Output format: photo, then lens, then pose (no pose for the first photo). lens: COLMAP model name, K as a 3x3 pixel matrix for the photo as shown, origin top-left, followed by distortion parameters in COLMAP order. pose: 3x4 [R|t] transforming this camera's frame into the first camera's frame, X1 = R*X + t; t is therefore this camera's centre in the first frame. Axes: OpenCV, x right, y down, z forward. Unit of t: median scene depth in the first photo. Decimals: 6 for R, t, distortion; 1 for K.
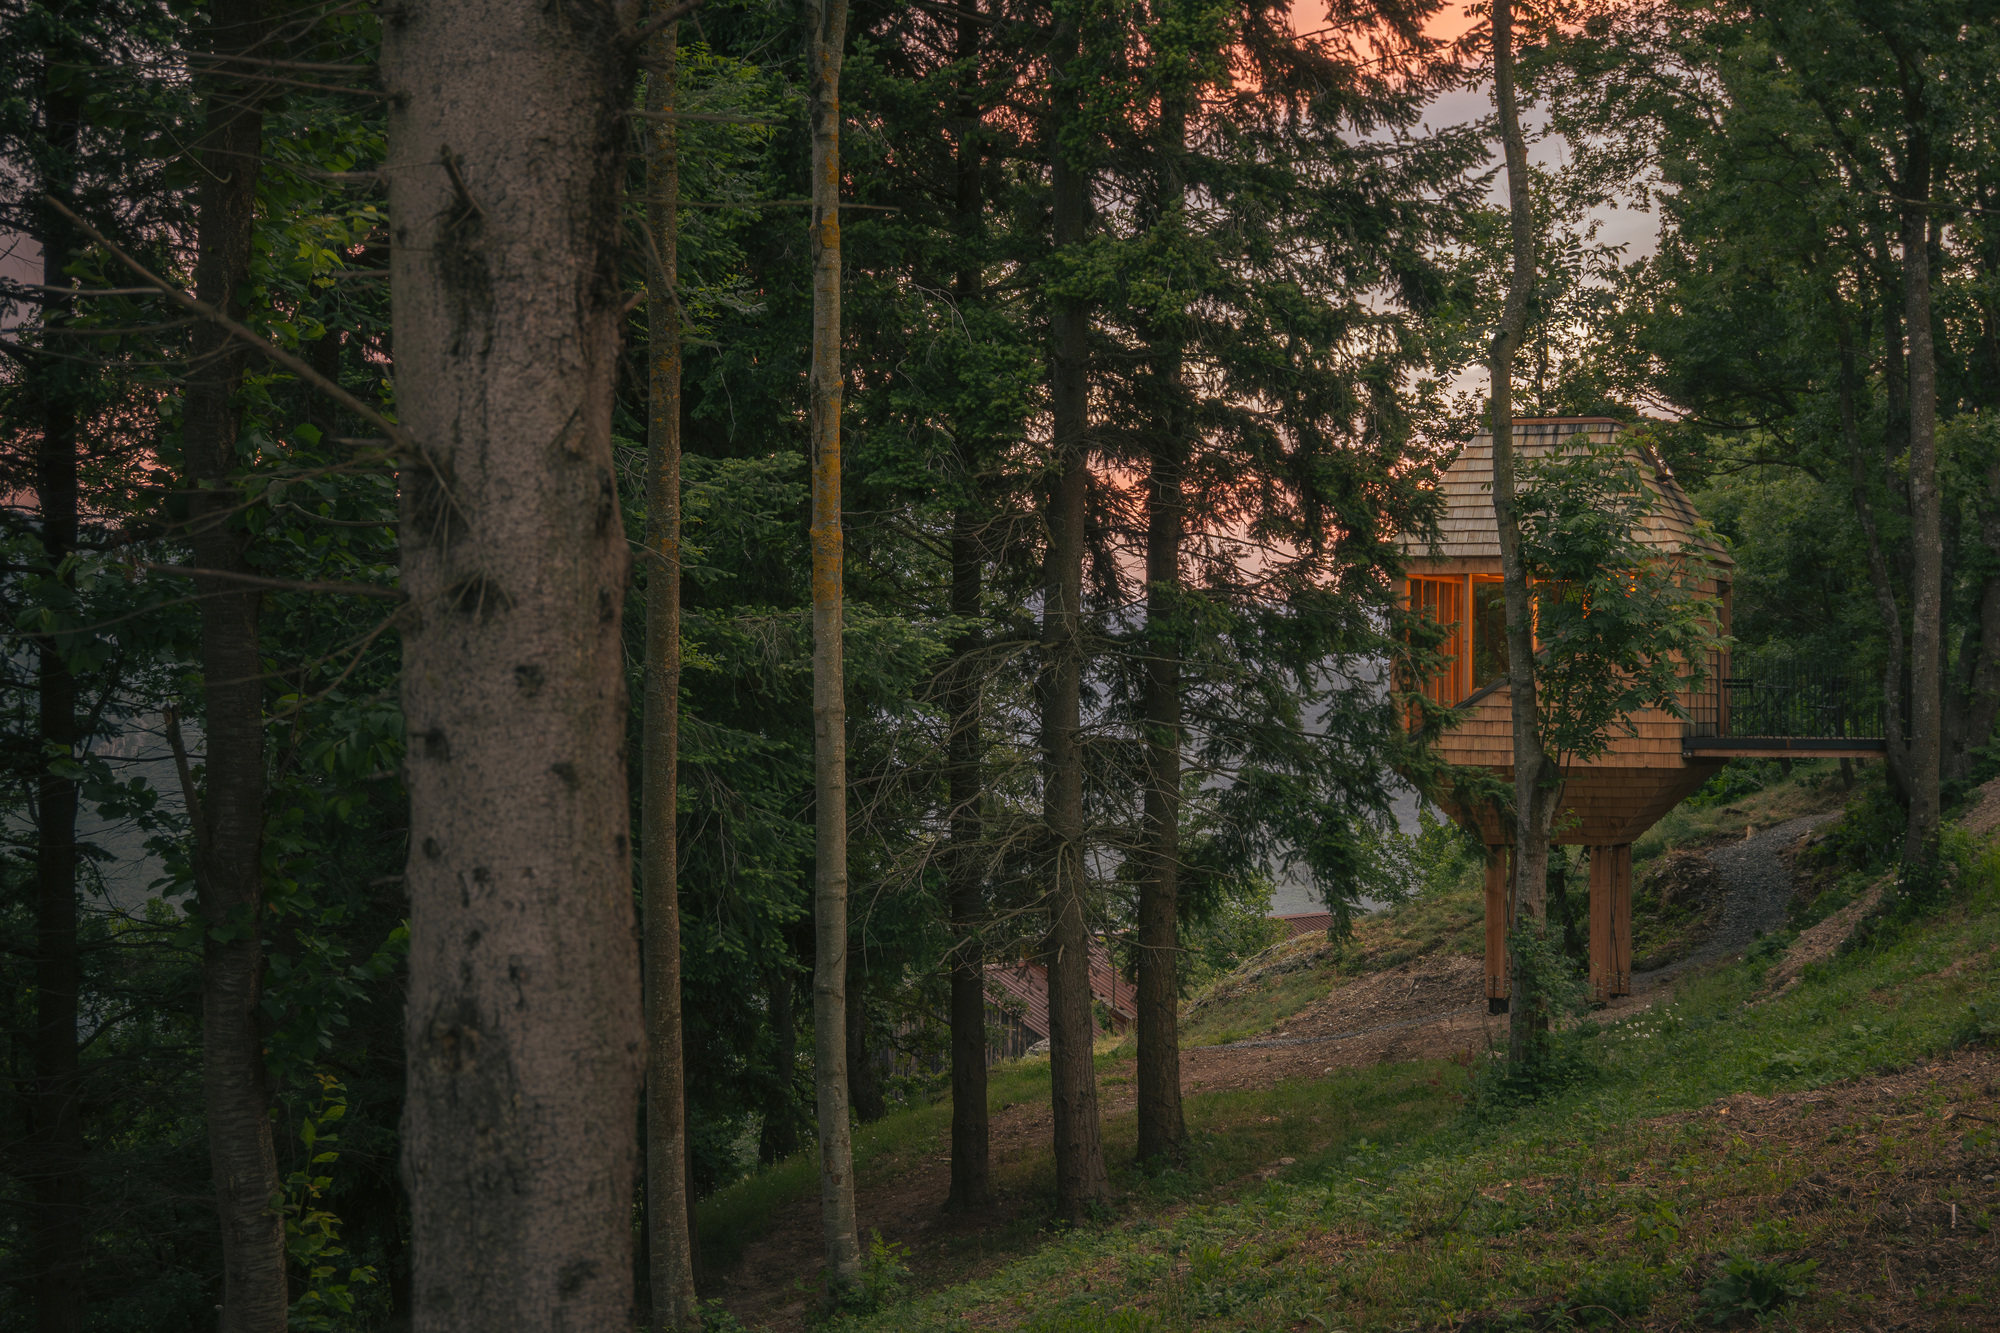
lens RADIAL K [[3343.9, 0, 1009.4], [0, 3343.9, 670.2], [0, 0, 1]] dist [-0.014220, 0.000000]
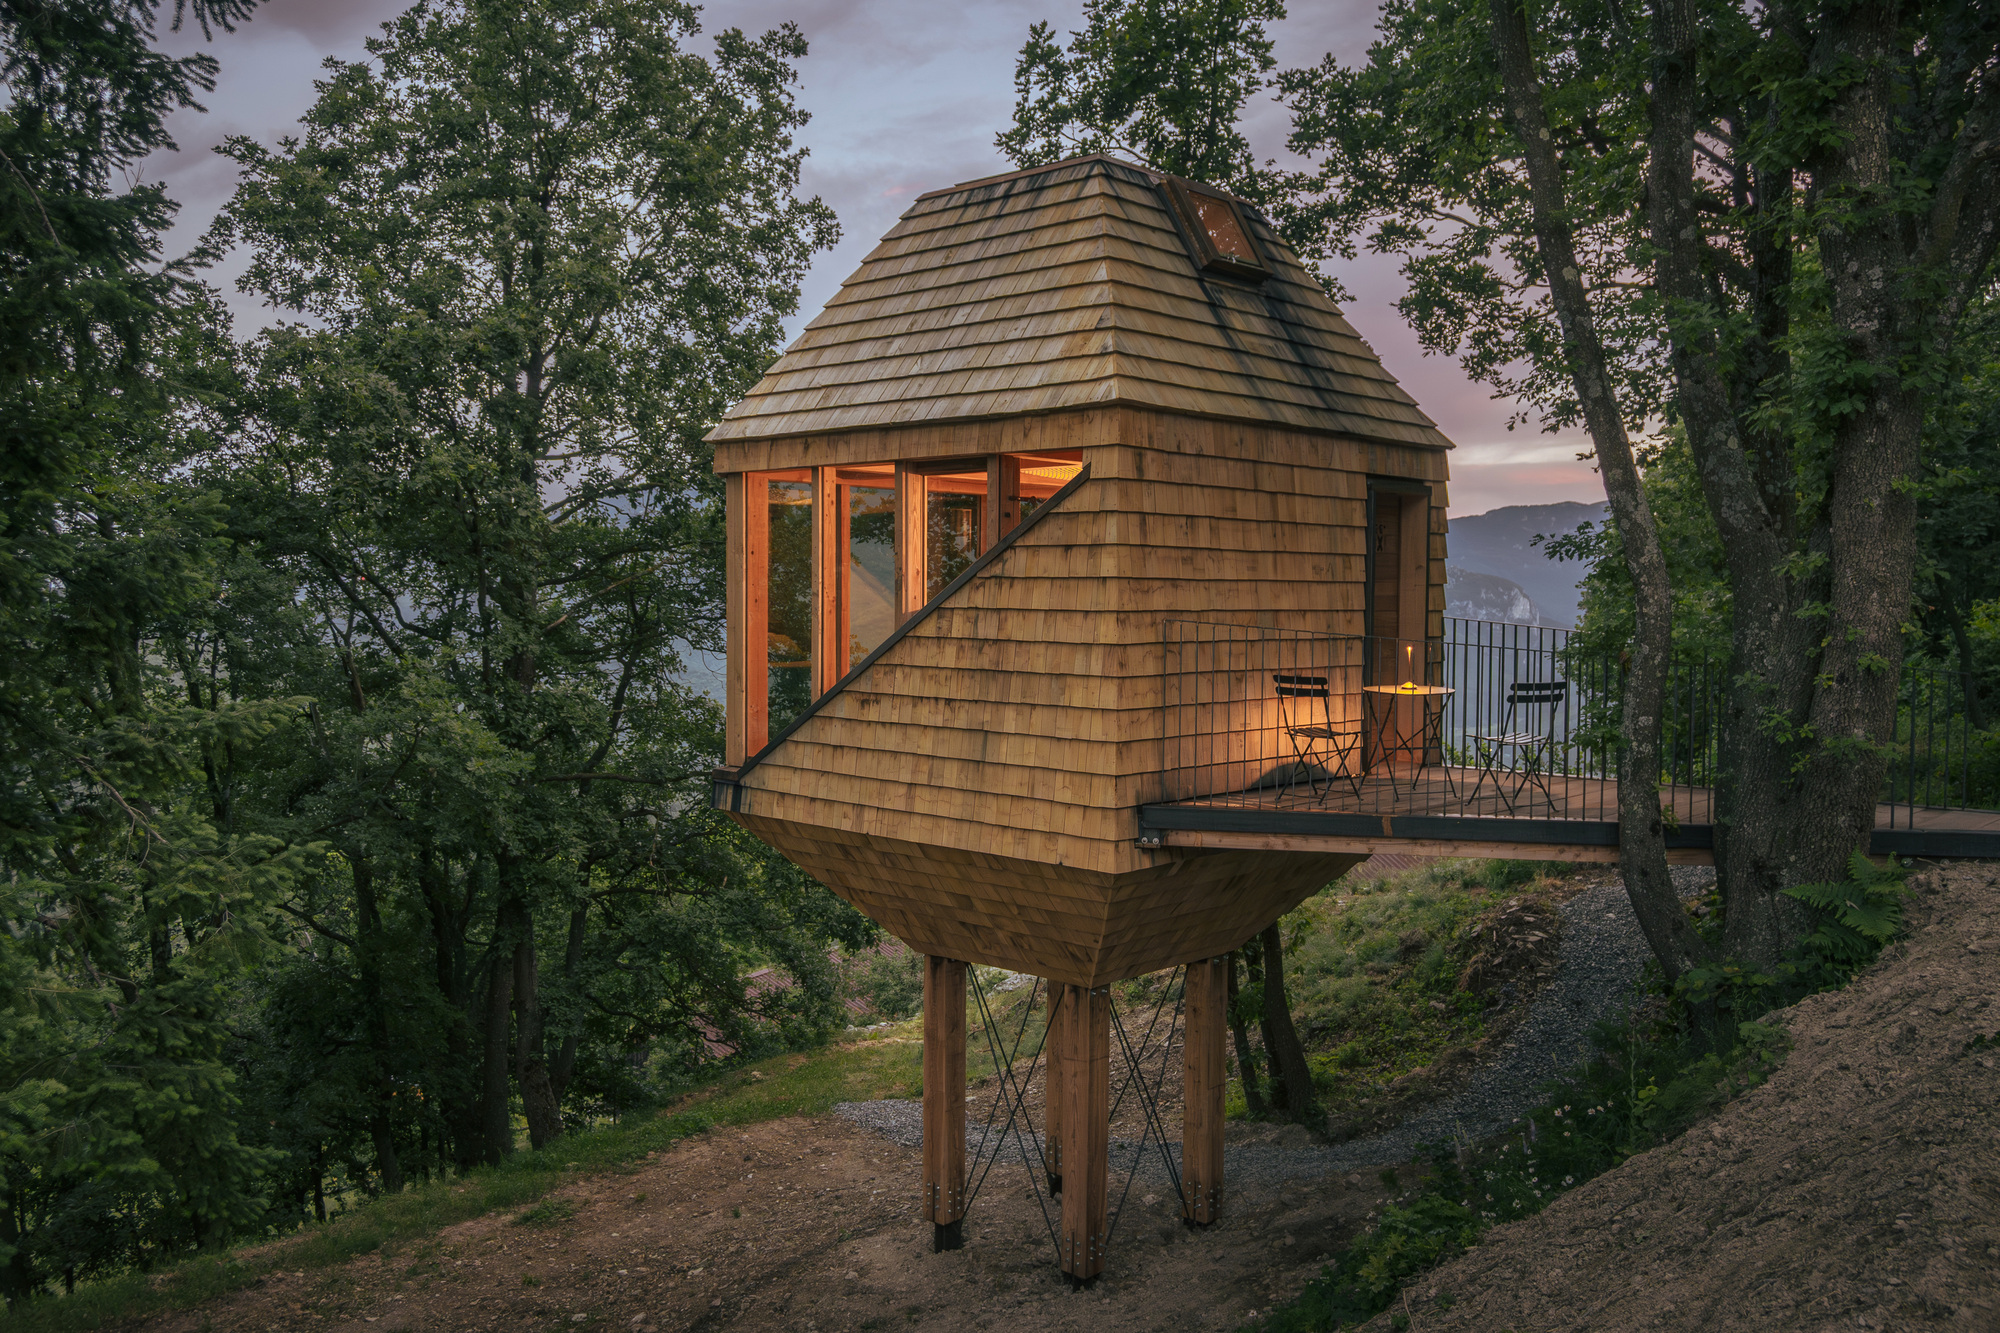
lens RADIAL K [[1634.3, 0, 1011.3], [0, 1634.3, 659.7], [0, 0, 1]] dist [-0.019206, 0.013221]
pose [[0.931554, 0.015906, -0.363255, 0.260057], [0.000783, 0.998953, 0.045749, -0.009967], [0.363602, -0.042902, 0.930566, 0.763885]]
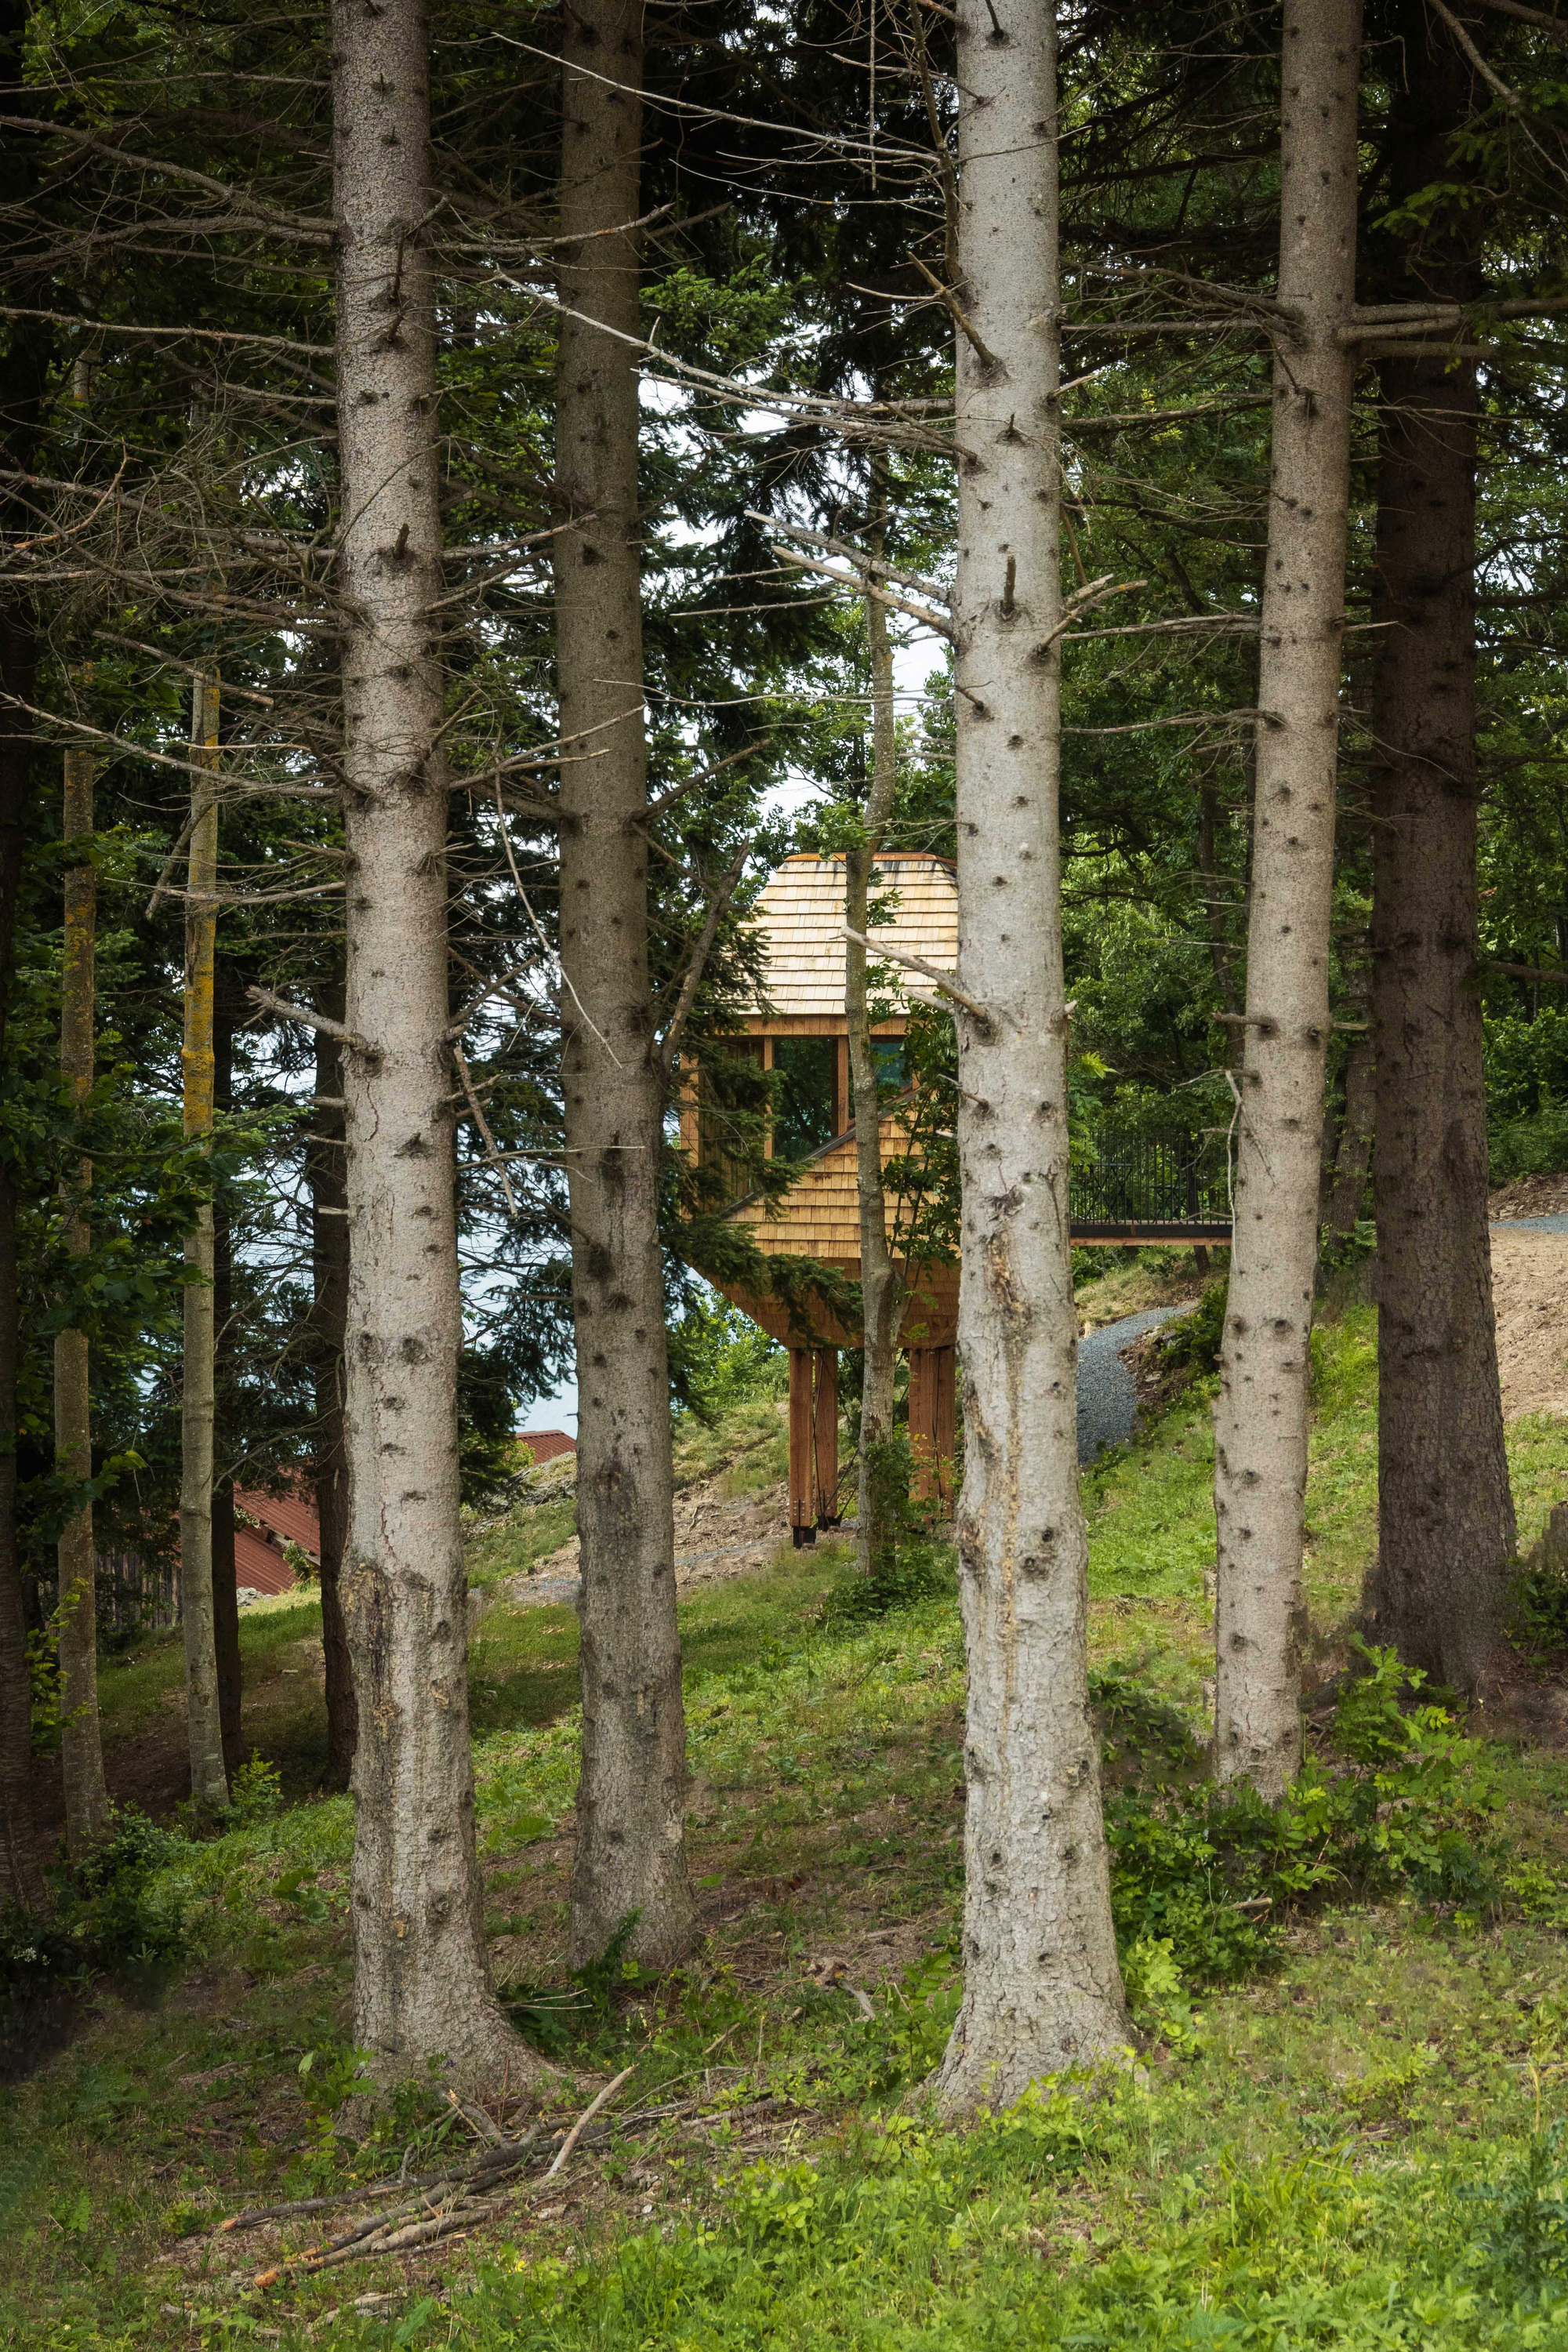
lens RADIAL K [[4764.5, 0, 784.5], [0, 4764.5, 1171.7], [0, 0, 1]] dist [0.075839, 0.000000]
pose [[0.987926, -0.003974, 0.154874, -0.049541], [0.001222, 0.999840, 0.017859, -0.015458], [-0.154920, -0.017454, 0.987773, -0.215297]]
